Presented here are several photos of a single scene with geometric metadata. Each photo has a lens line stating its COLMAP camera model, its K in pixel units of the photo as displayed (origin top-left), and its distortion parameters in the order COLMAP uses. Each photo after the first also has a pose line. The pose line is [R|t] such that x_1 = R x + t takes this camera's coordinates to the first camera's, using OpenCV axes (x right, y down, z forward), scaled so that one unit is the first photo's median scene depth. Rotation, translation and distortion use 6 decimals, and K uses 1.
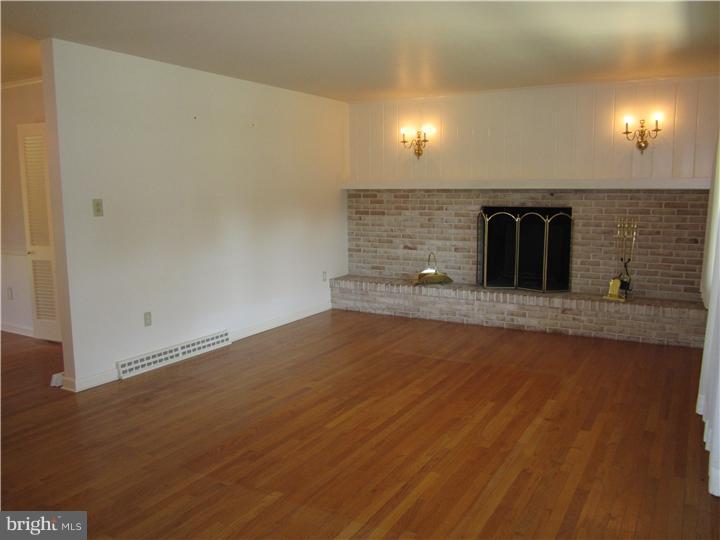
lens RADIAL K [[599.7, 0, 360.0], [0, 599.7, 270.0], [0, 0, 1]] dist [-0.038279, 0.001931]
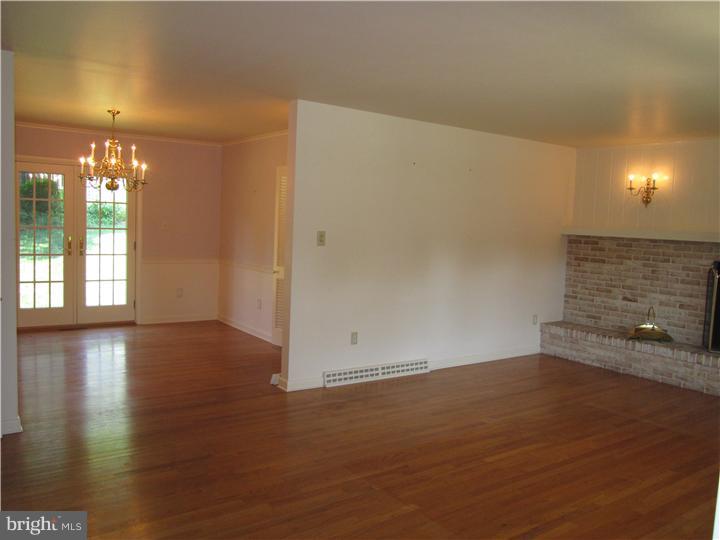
lens RADIAL K [[599.7, 0, 360.0], [0, 599.7, 270.0], [0, 0, 1]] dist [-0.038279, 0.001931]
pose [[0.910519, 0.078043, -0.406034, 0.080352], [-0.103161, 0.993848, -0.040309, -0.001634], [0.400390, 0.078590, 0.912968, -0.035296]]
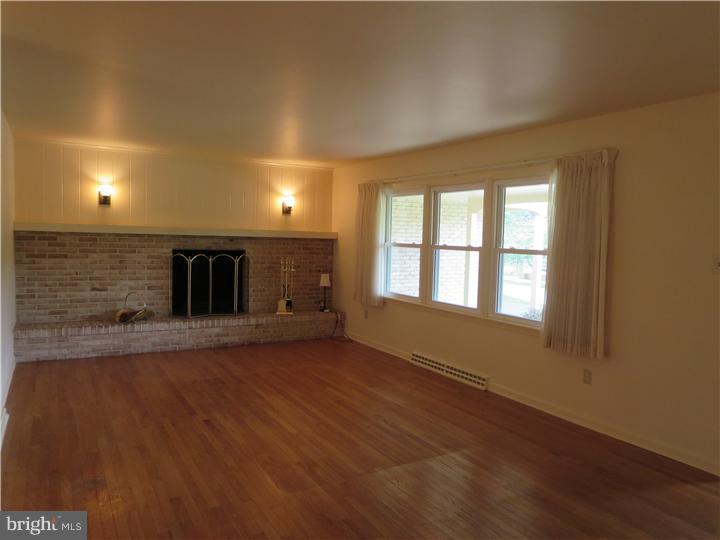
lens RADIAL K [[517.4, 0, 360.0], [0, 517.4, 270.0], [0, 0, 1]] dist [-0.029954, -0.001231]
pose [[0.491527, -0.035566, 0.870136, -0.505365], [0.084259, 0.996420, -0.006869, -0.028712], [-0.866776, 0.076694, 0.492765, 0.189586]]
